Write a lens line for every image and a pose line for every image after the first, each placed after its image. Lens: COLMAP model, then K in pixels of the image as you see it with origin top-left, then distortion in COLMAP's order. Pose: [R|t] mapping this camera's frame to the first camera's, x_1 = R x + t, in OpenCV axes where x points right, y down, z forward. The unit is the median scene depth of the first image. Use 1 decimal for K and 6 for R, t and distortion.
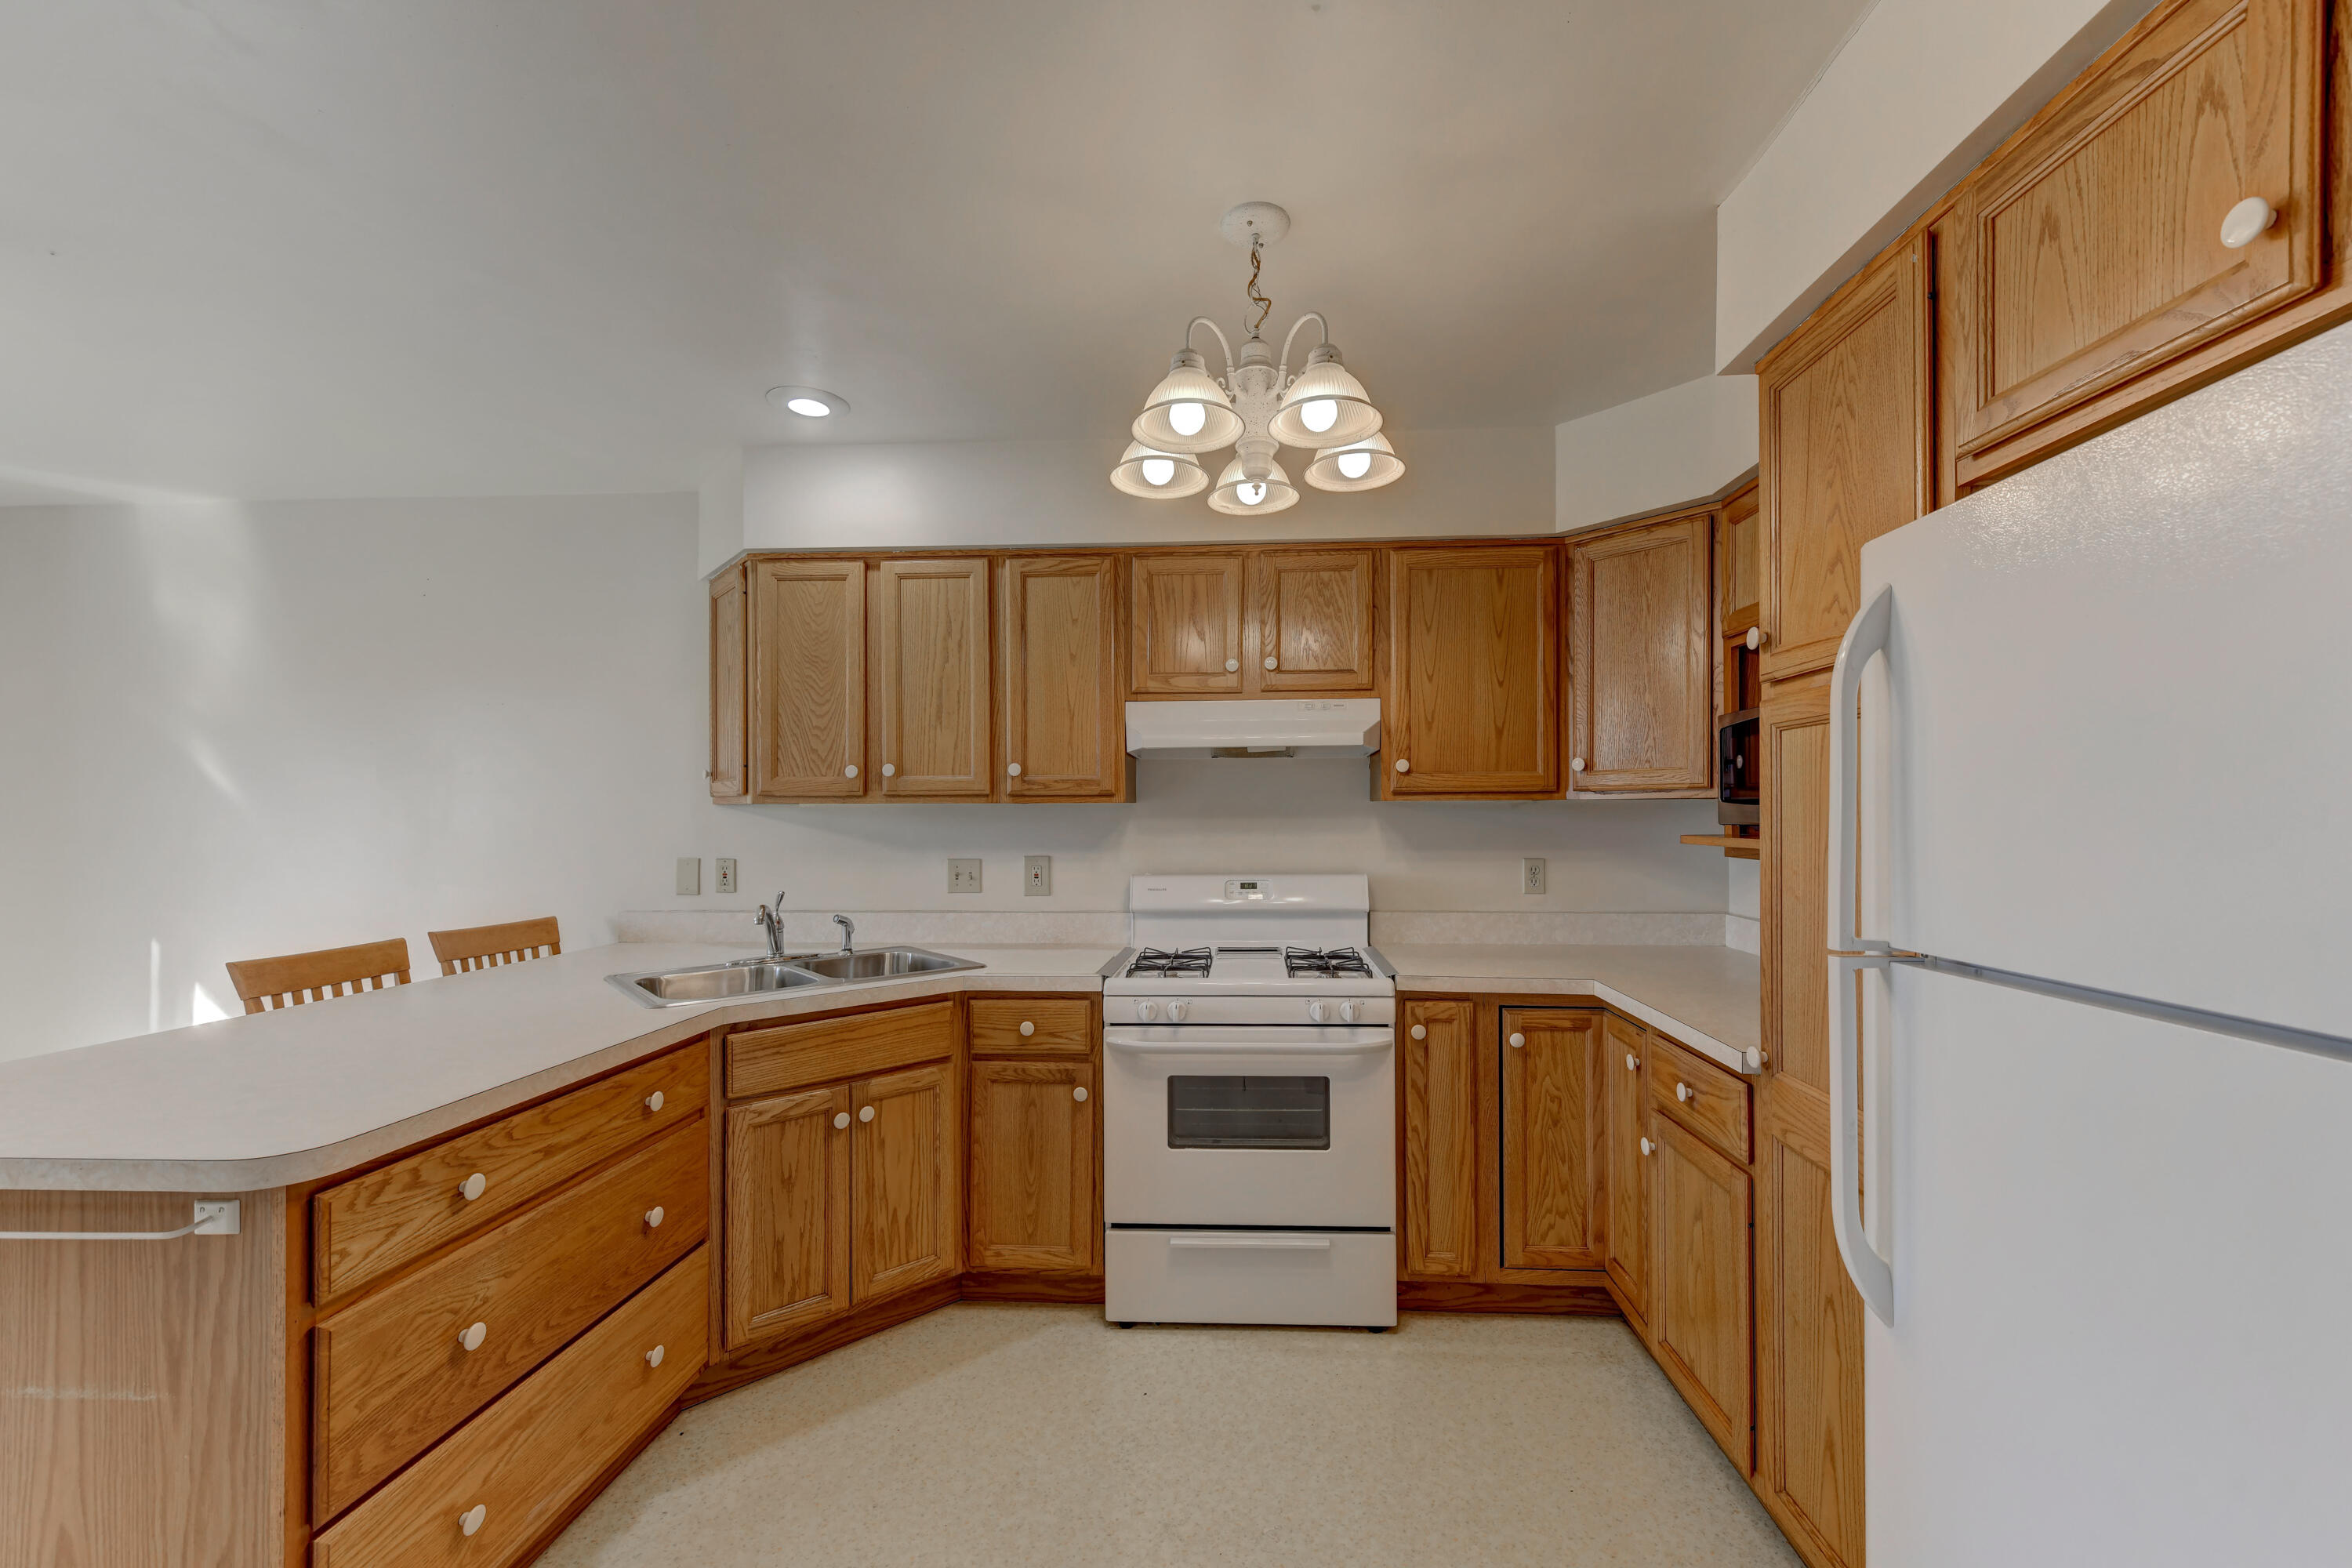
lens RADIAL K [[926.5, 0, 1190.1], [0, 926.5, 814.1], [0, 0, 1]] dist [0.001736, 0.000170]
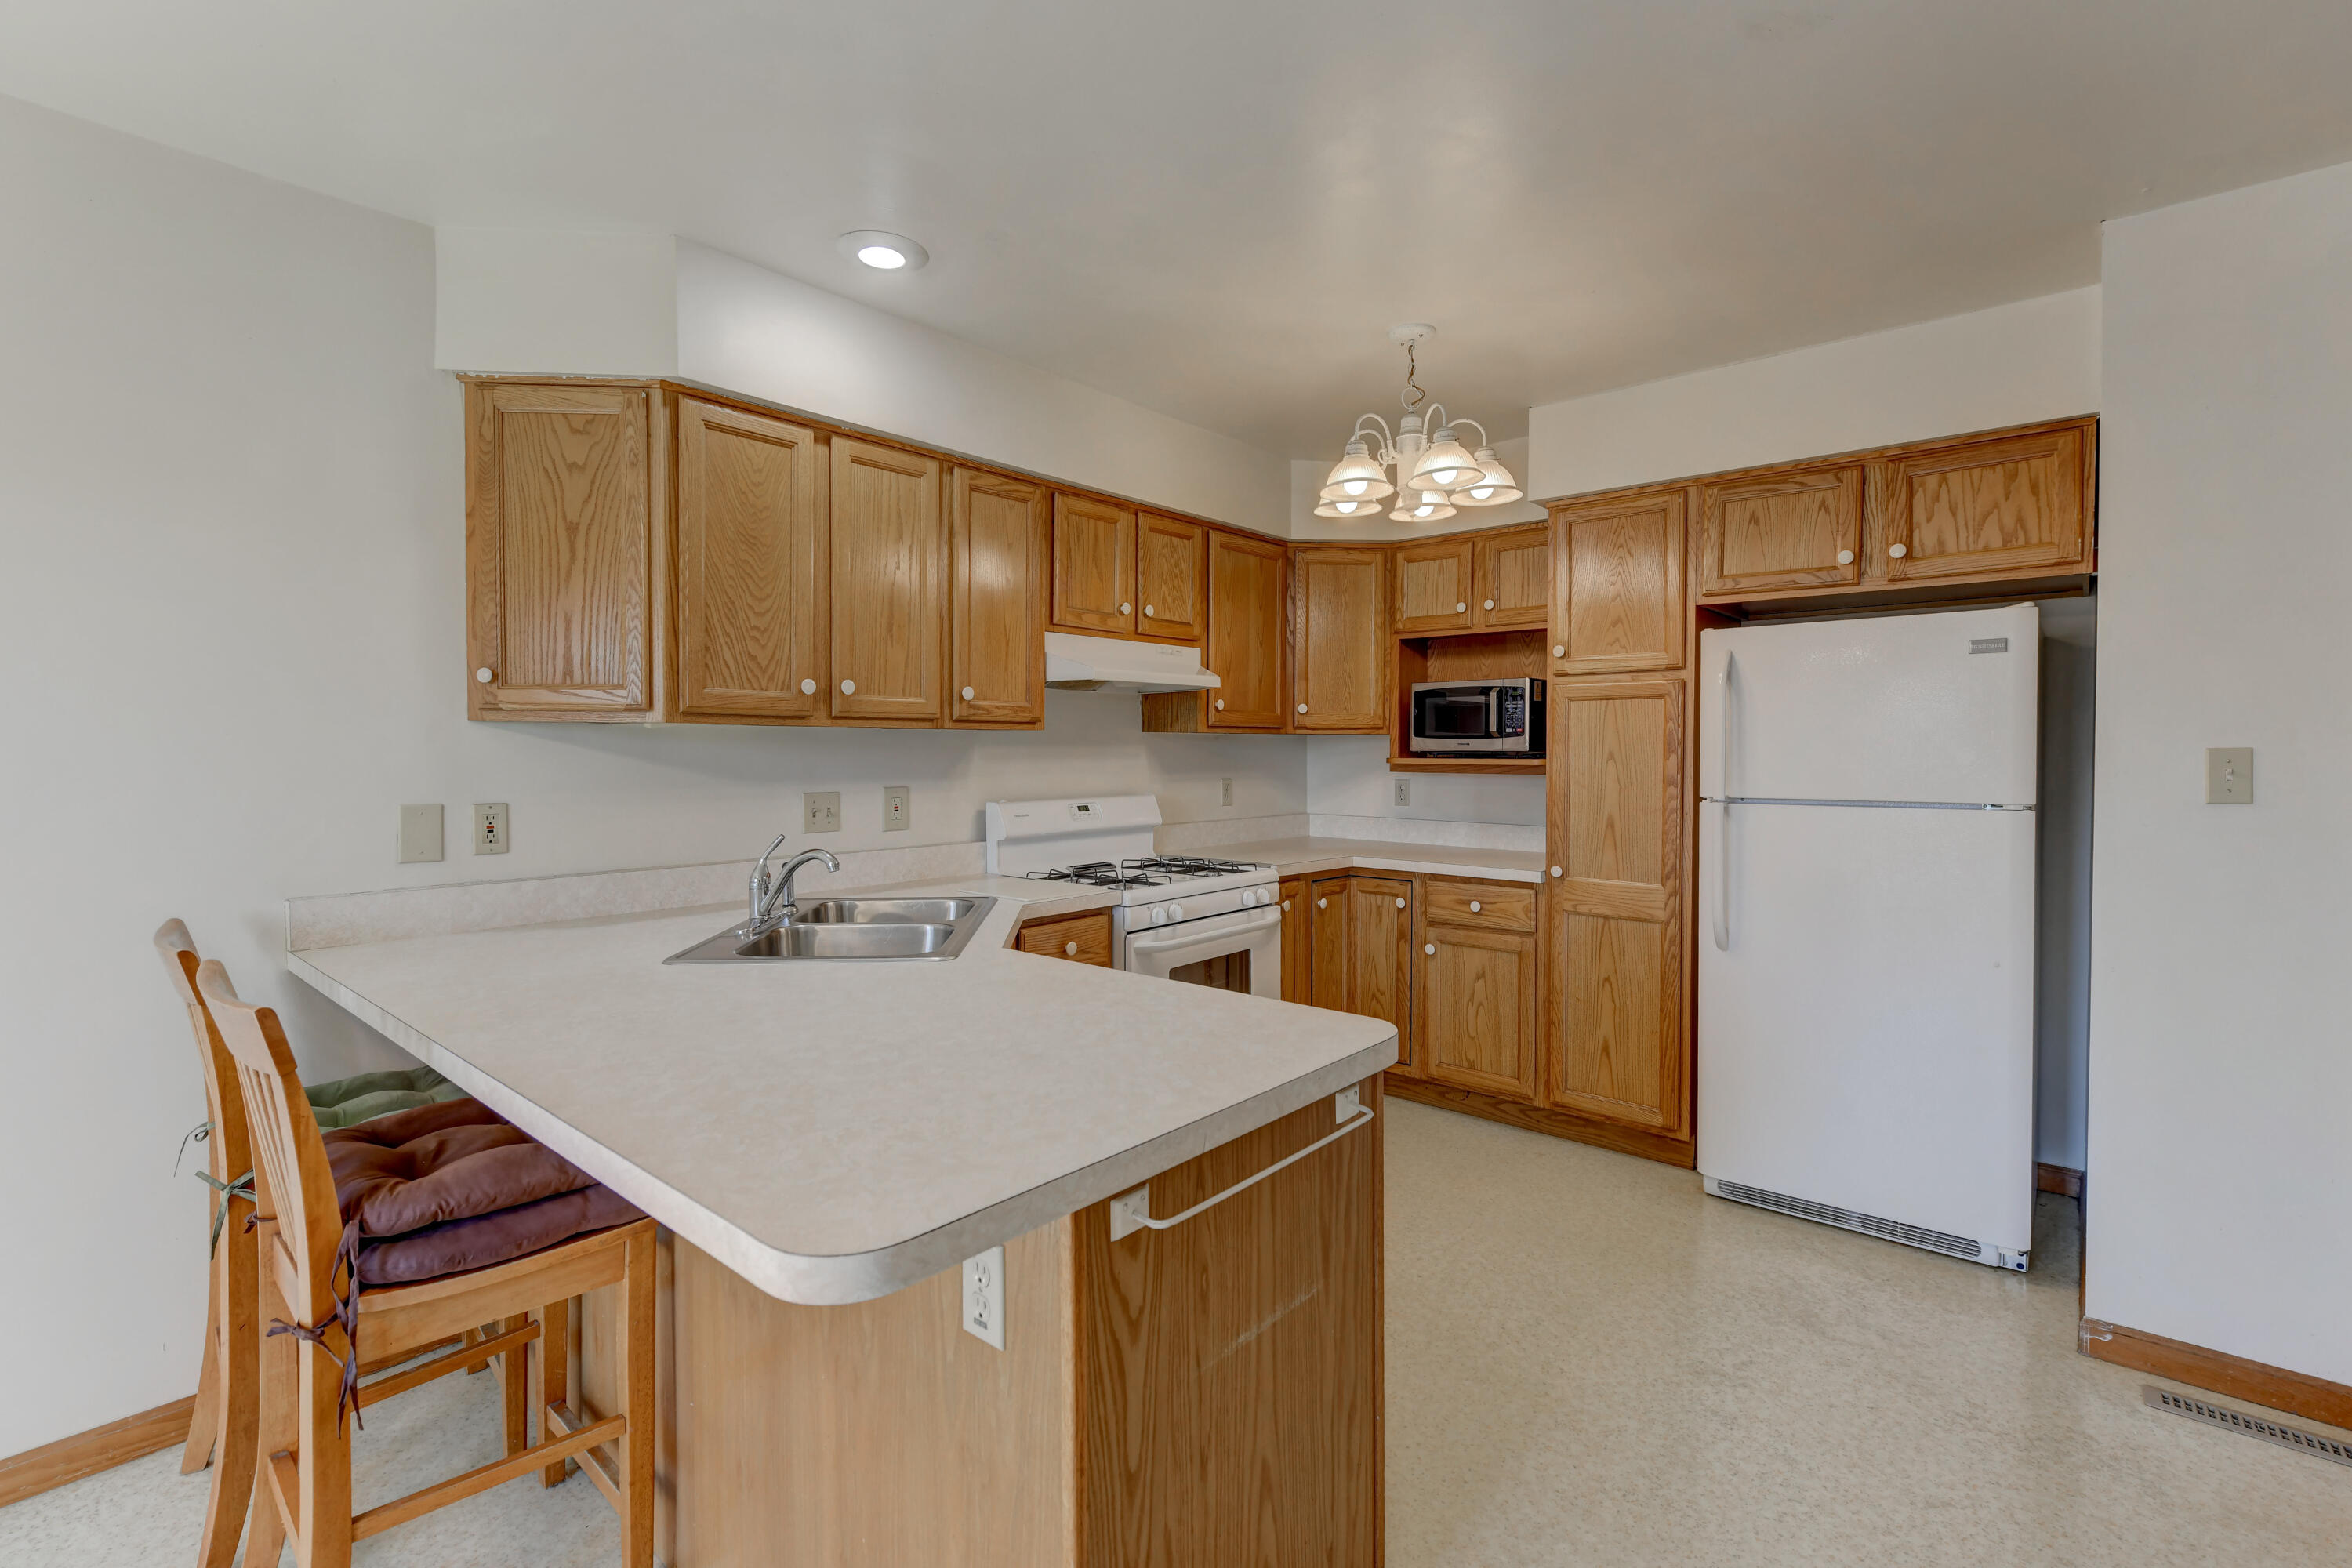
lens RADIAL K [[1046.0, 0, 1172.3], [0, 1046.0, 777.1], [0, 0, 1]] dist [0.002725, -0.004895]
pose [[0.615523, -0.018658, 0.787898, -0.901970], [-0.004290, 0.999626, 0.027023, 0.007751], [-0.788107, -0.020013, 0.615213, 0.174446]]
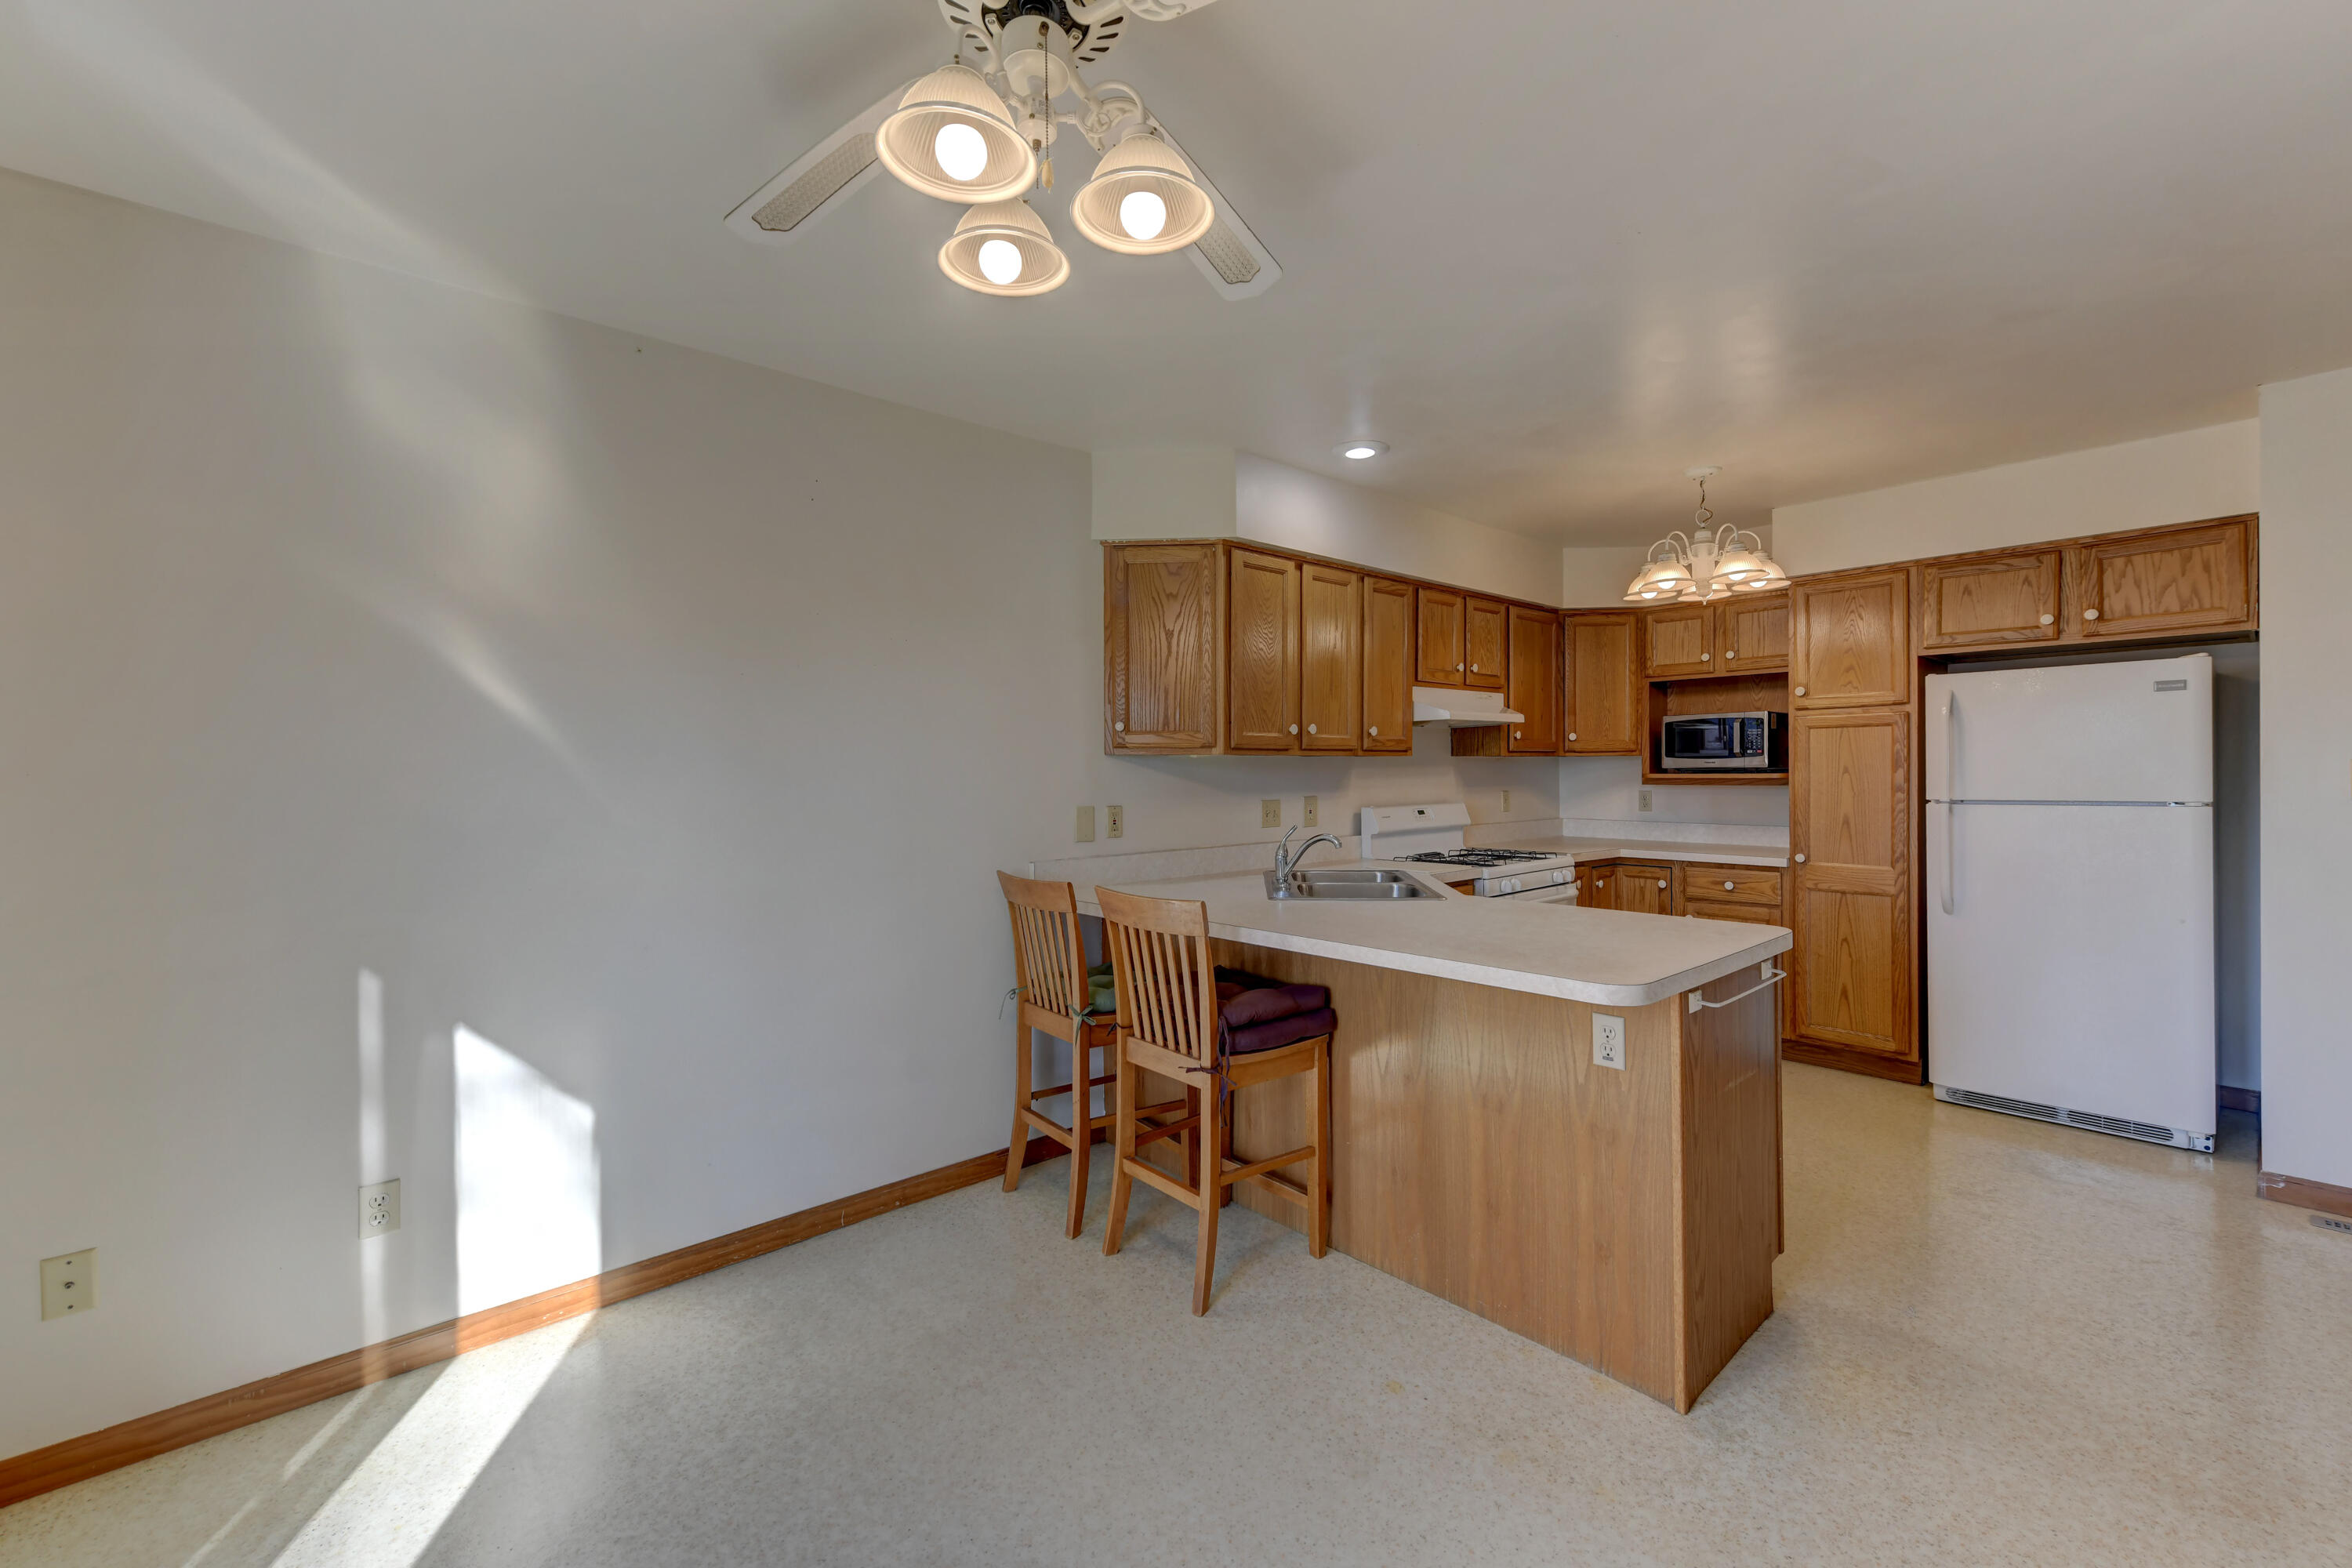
lens RADIAL K [[951.0, 0, 1176.0], [0, 951.0, 784.0], [0, 0, 1]] dist [-0.000298, -0.001001]
pose [[0.718069, -0.013548, 0.695840, -1.380023], [0.005871, 0.999893, 0.013410, 0.009615], [-0.695948, -0.005544, 0.718071, 0.188566]]
